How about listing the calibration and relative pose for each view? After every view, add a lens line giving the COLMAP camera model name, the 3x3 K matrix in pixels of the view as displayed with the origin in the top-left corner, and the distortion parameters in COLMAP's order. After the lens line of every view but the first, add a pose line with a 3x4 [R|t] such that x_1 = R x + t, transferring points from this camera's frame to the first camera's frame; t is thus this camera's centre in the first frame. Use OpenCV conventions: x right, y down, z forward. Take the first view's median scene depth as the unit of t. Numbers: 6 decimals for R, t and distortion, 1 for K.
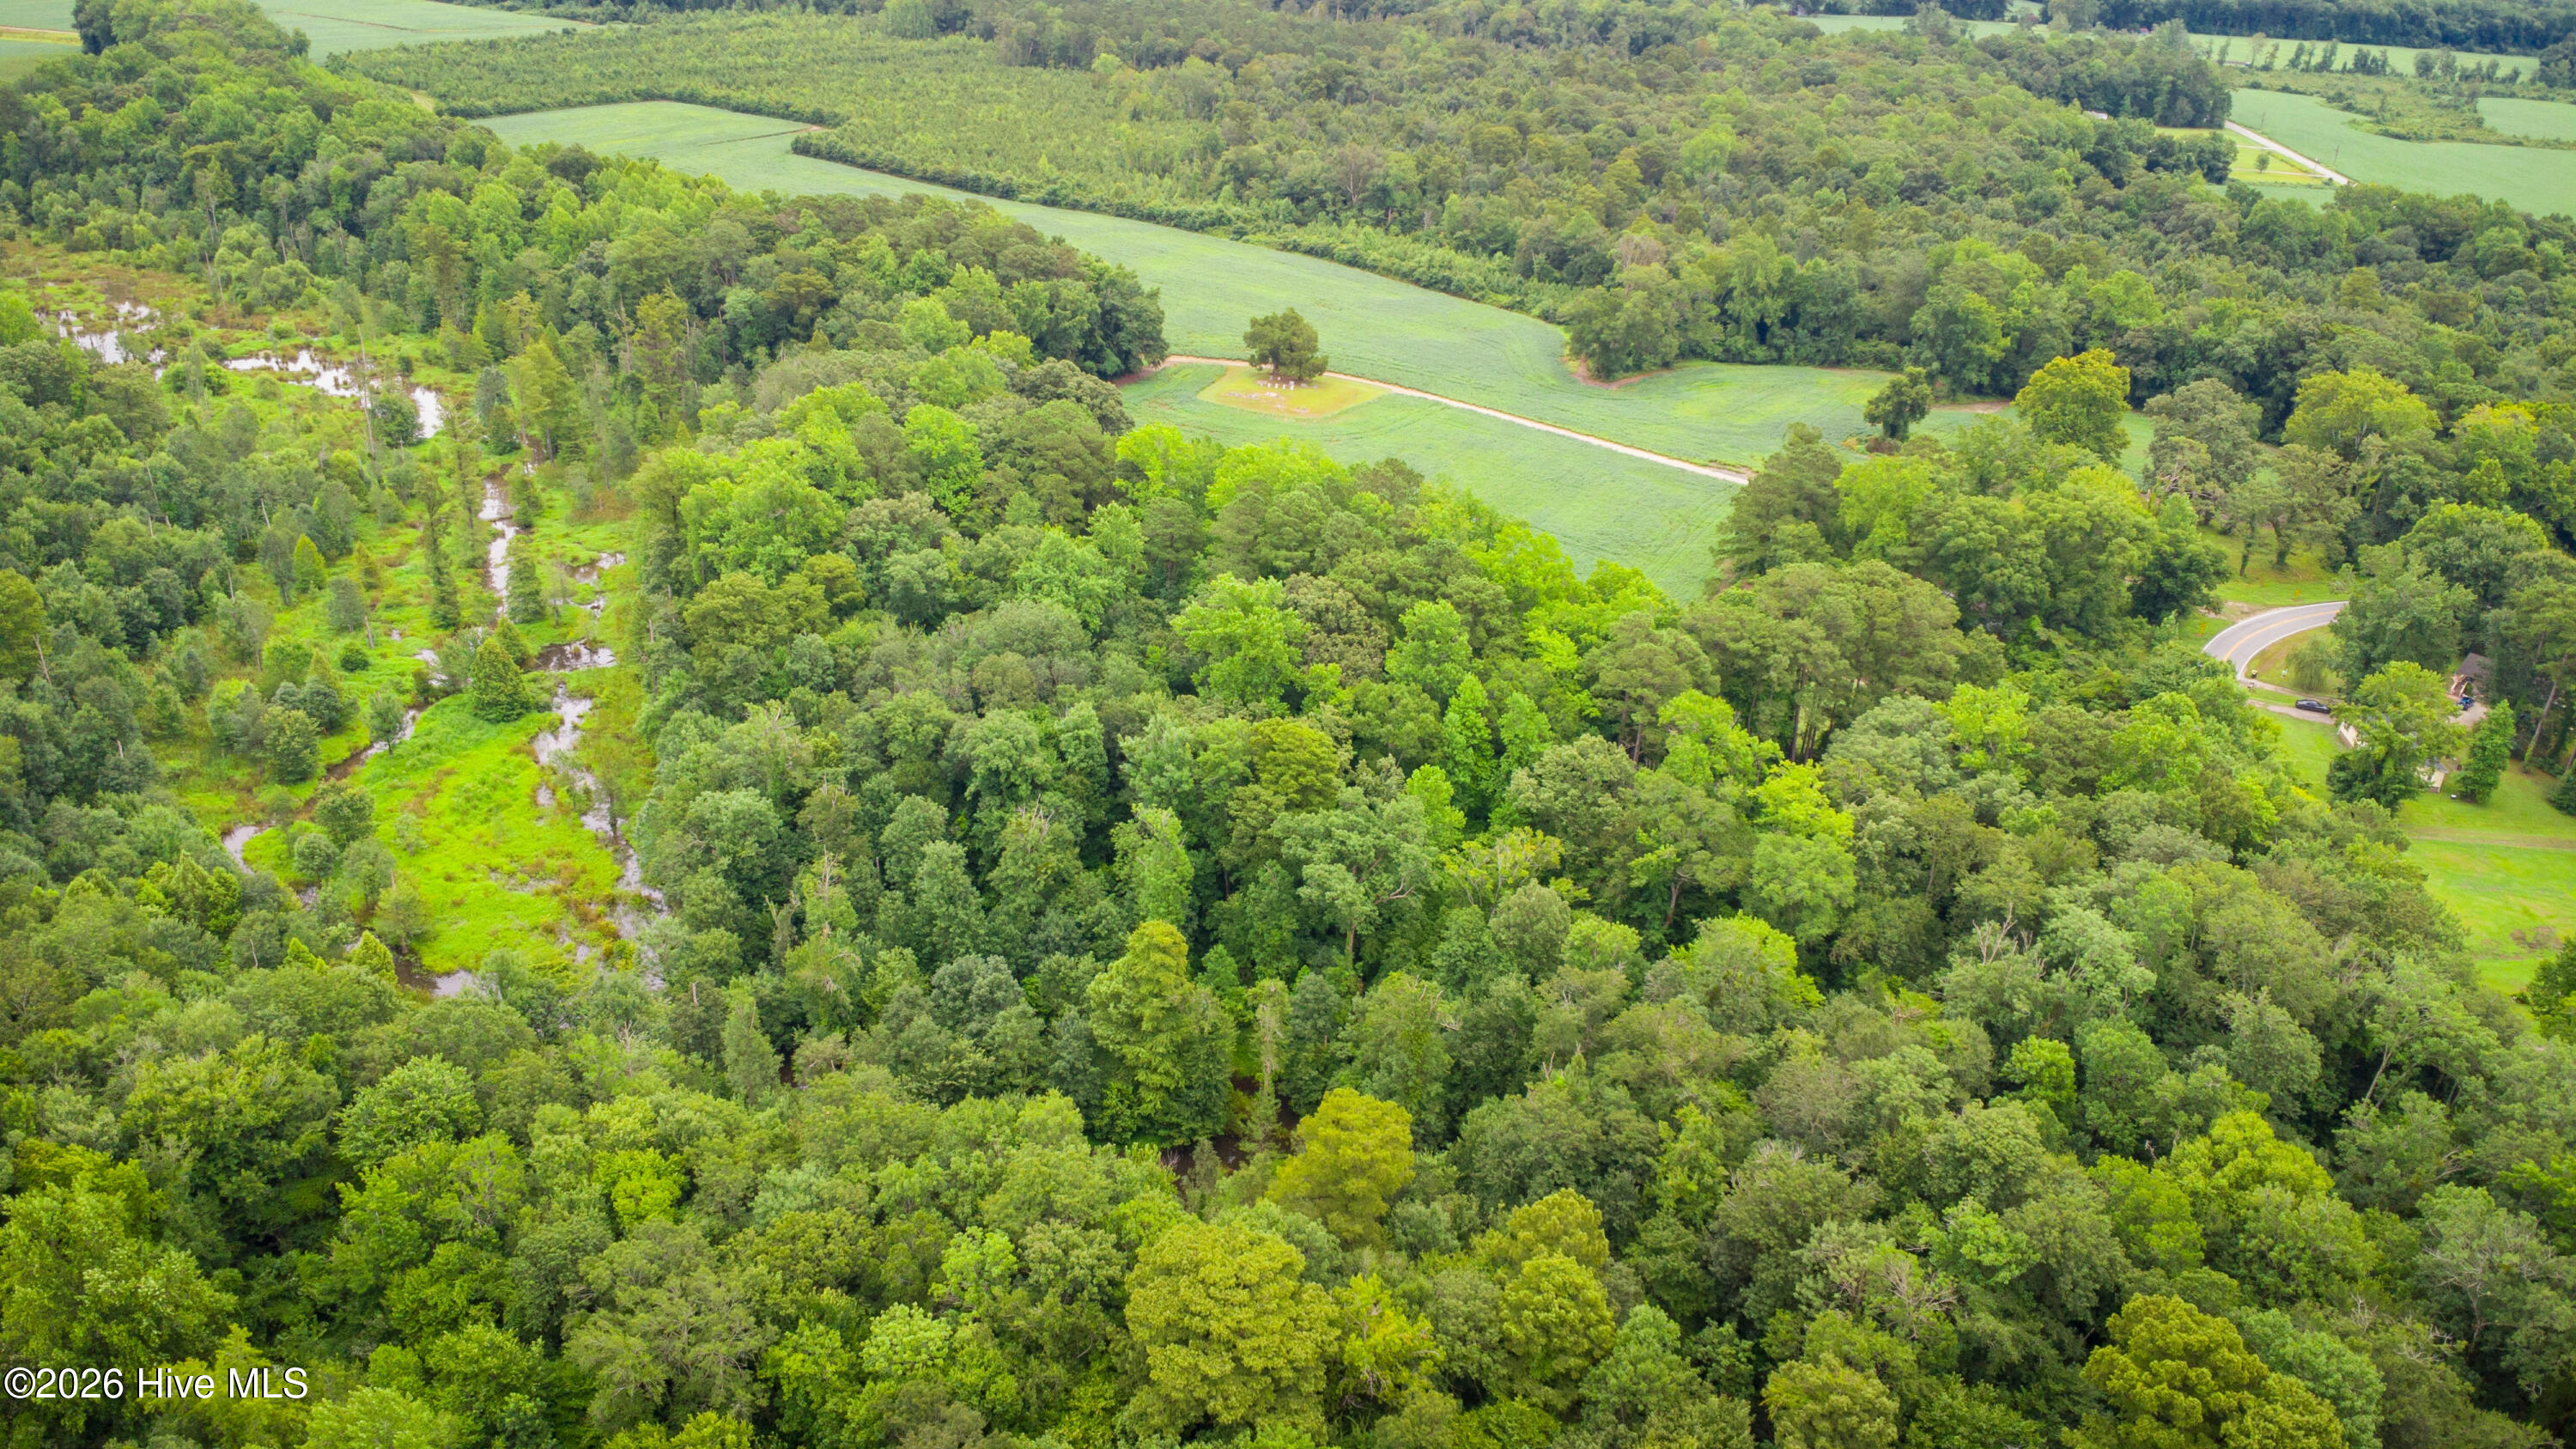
lens RADIAL K [[1875.8, 0, 1291.1], [0, 1875.8, 719.6], [0, 0, 1]] dist [0.035739, -0.058900]
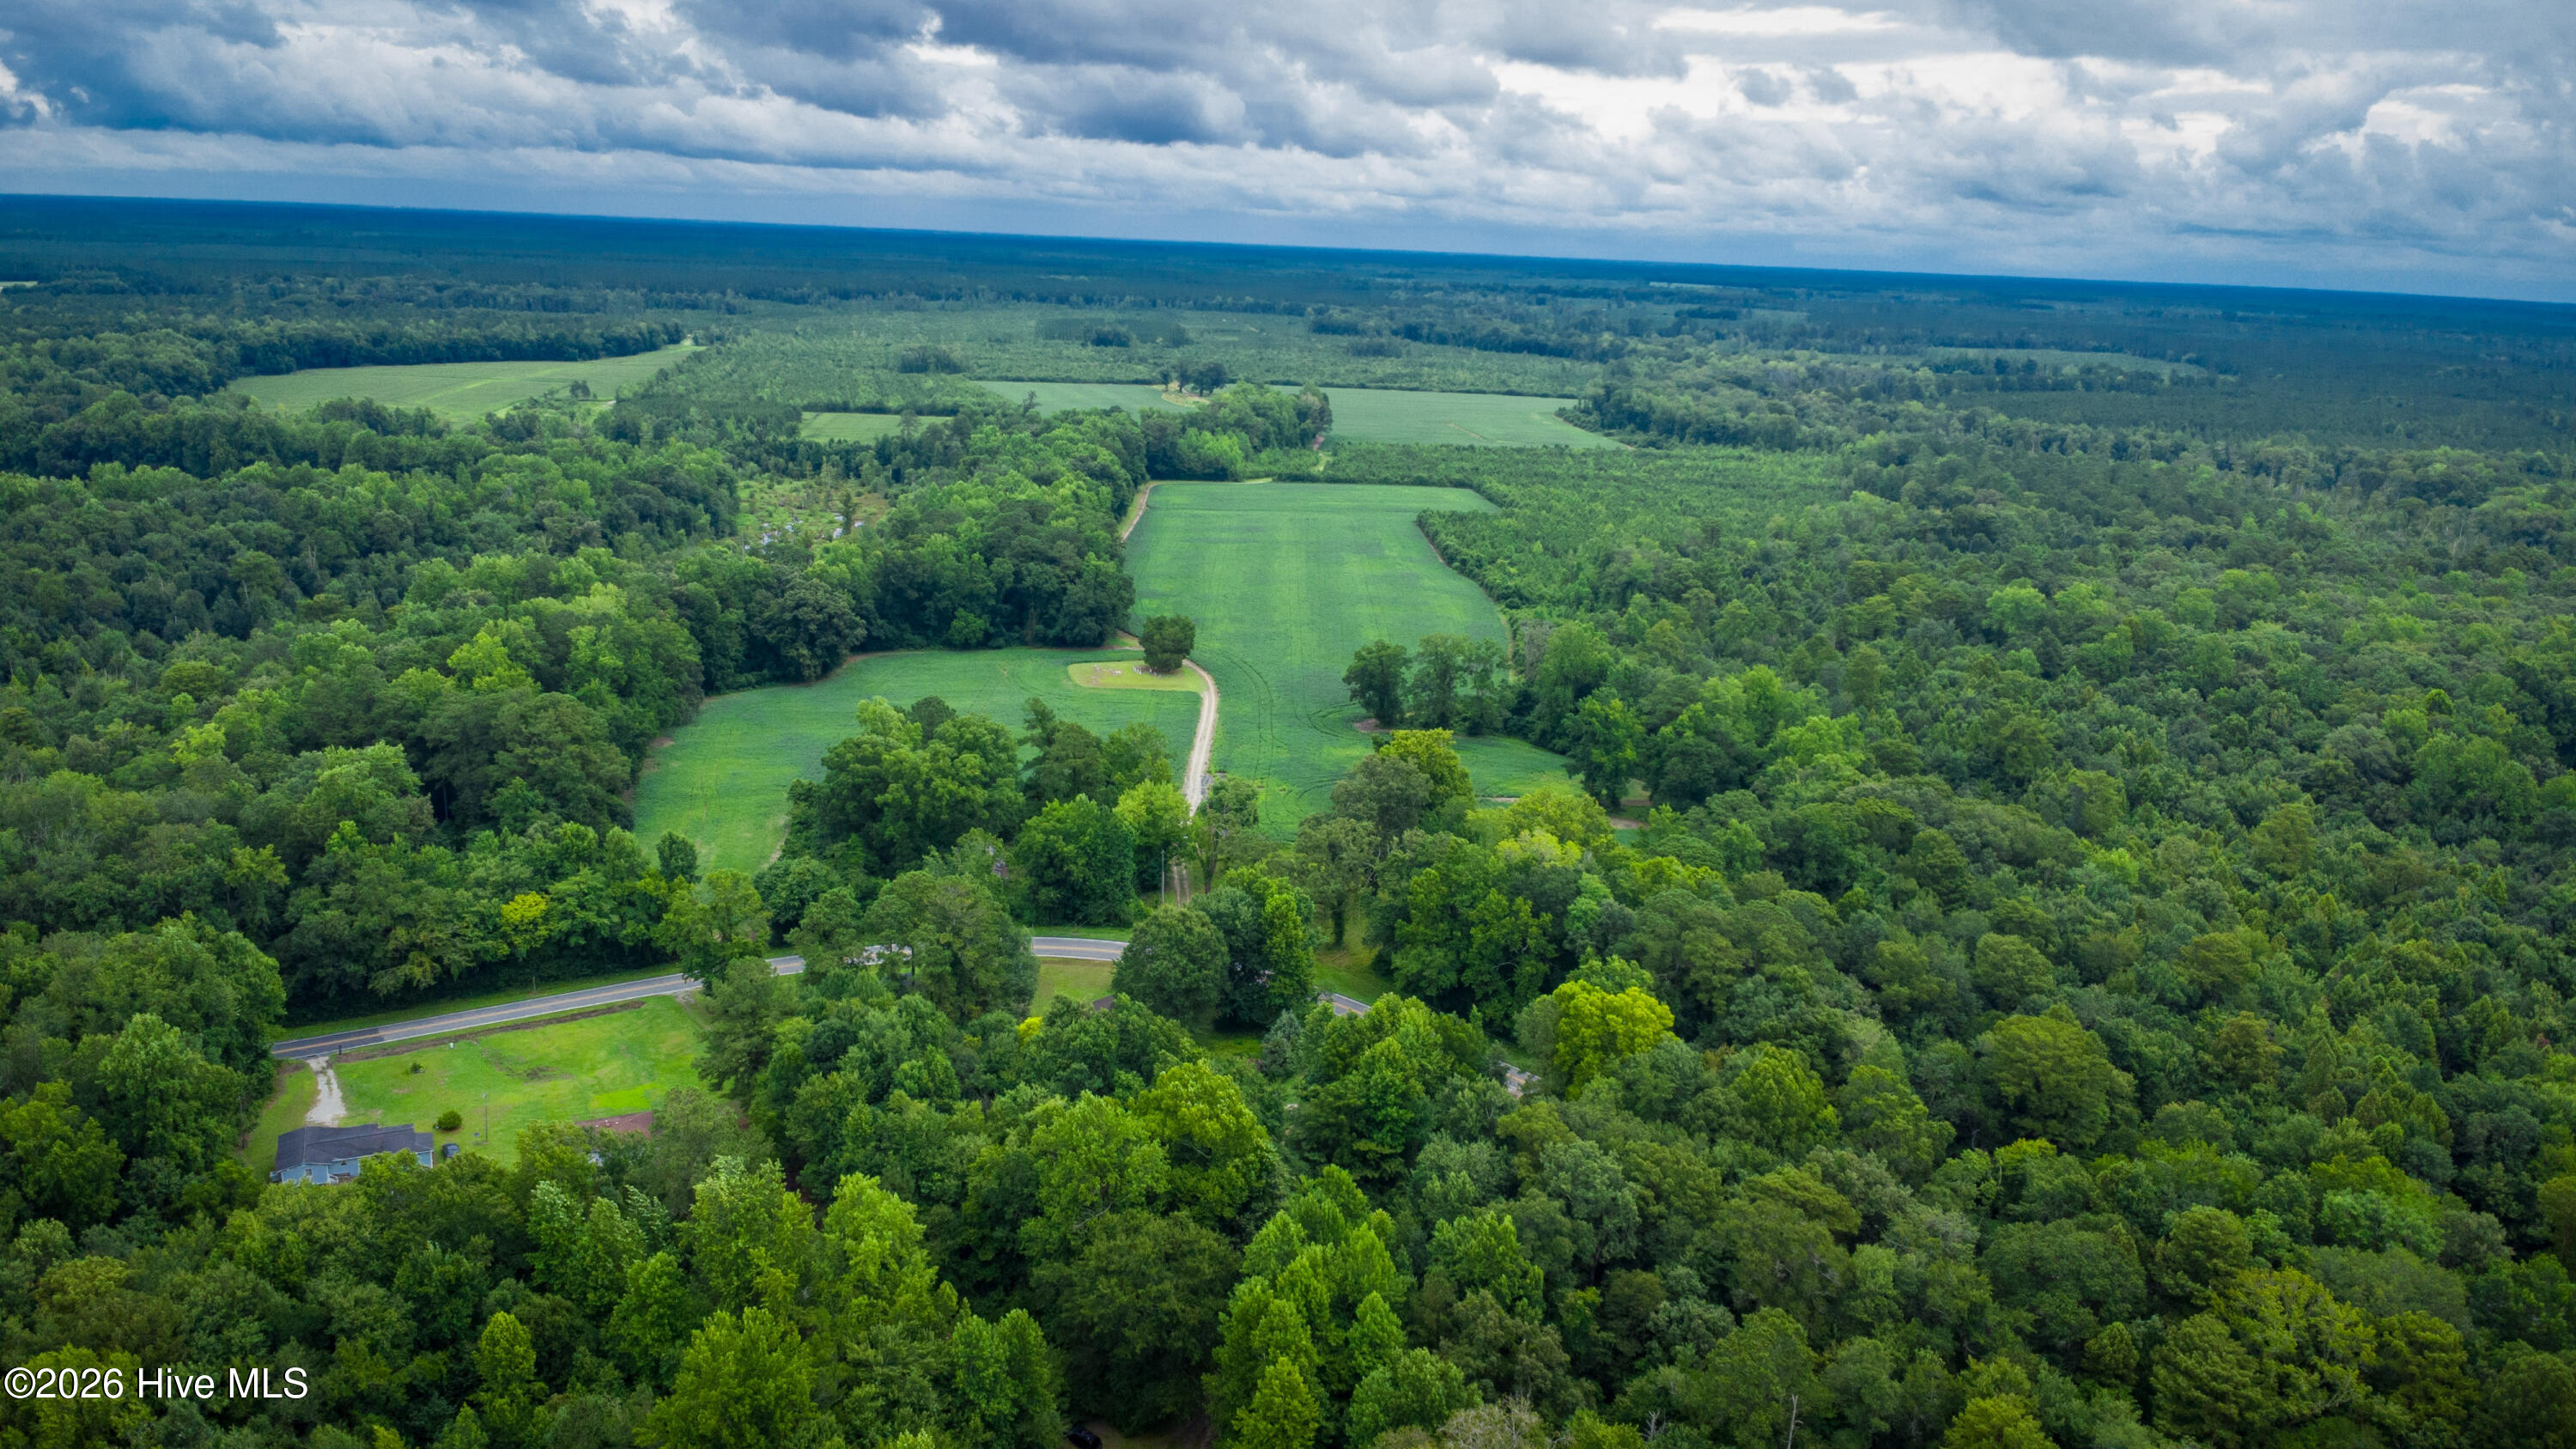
lens RADIAL K [[1875.8, 0, 1284.2], [0, 1875.8, 720.3], [0, 0, 1]] dist [0.035739, -0.058900]
pose [[0.622936, 0.176159, -0.762180, 1.082988], [-0.352699, 0.932913, -0.072644, -0.101424], [0.698250, 0.314073, 0.643277, 0.318714]]
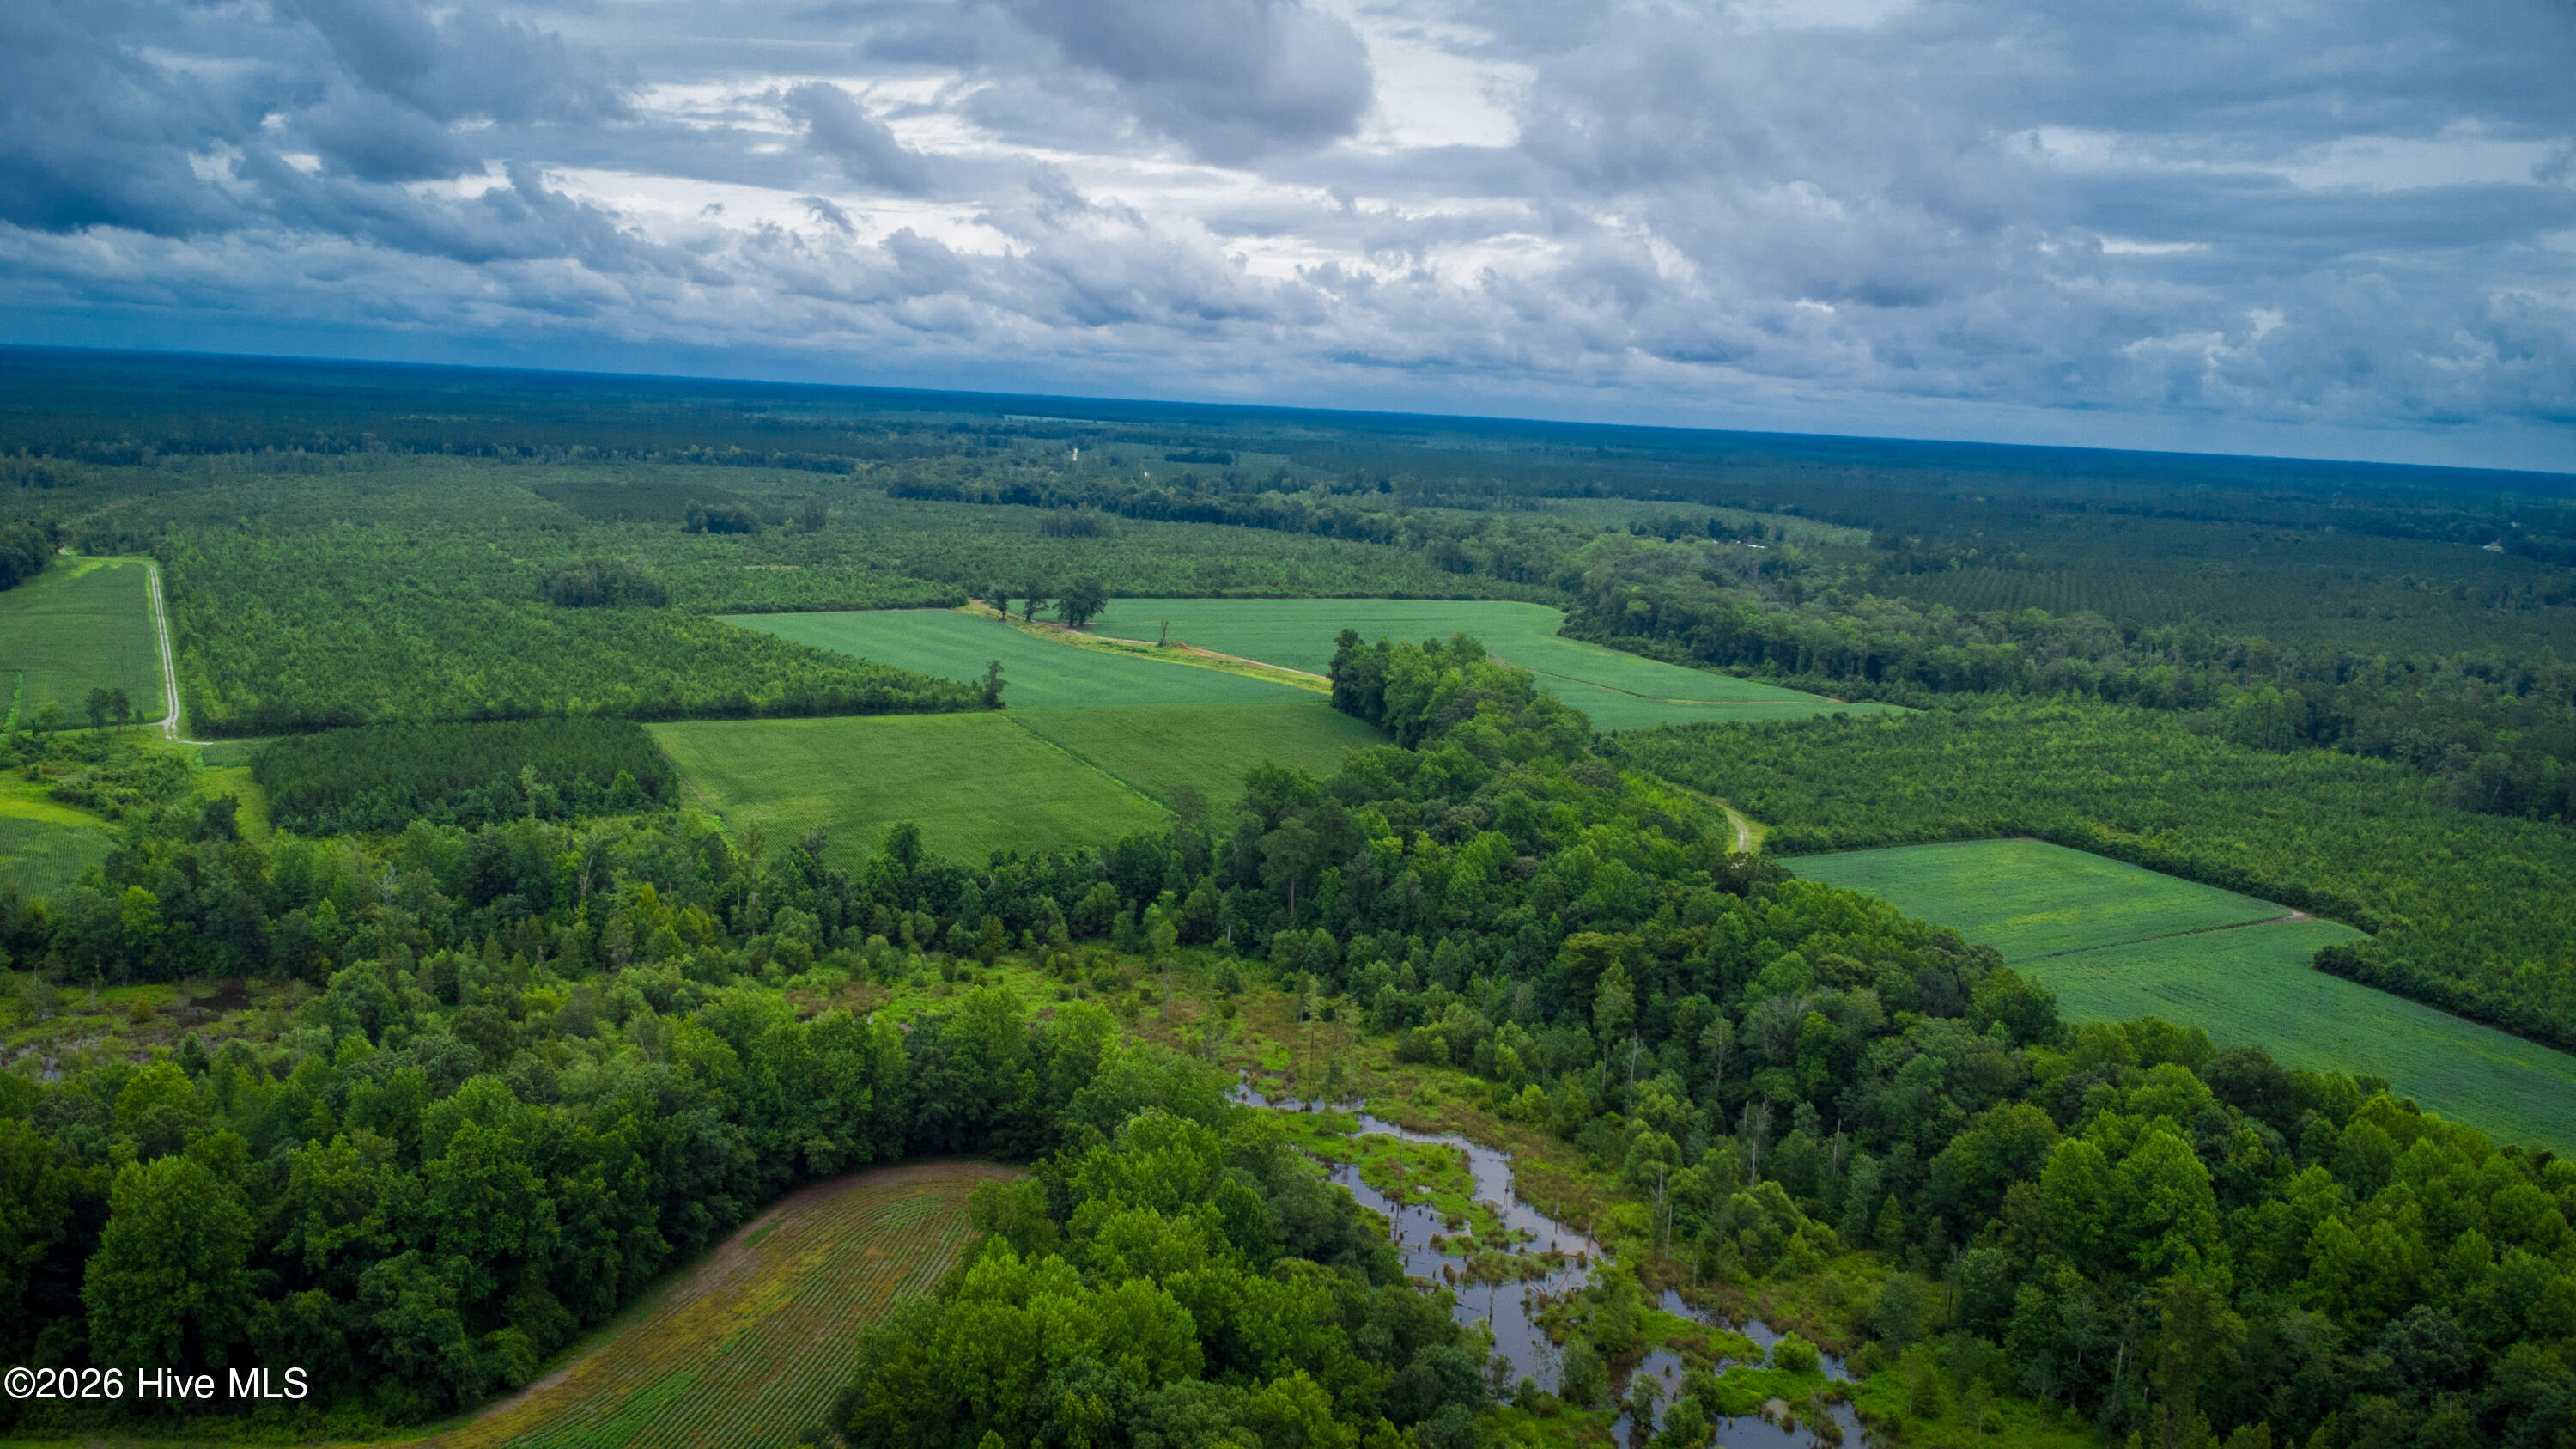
lens RADIAL K [[1878.2, 0, 1295.9], [0, 1878.2, 703.1], [0, 0, 1]] dist [0.031731, -0.050777]
pose [[0.879680, 0.074828, -0.469643, -0.466227], [-0.216269, 0.942465, -0.254927, -0.240898], [0.423546, 0.325823, 0.845250, 0.436937]]
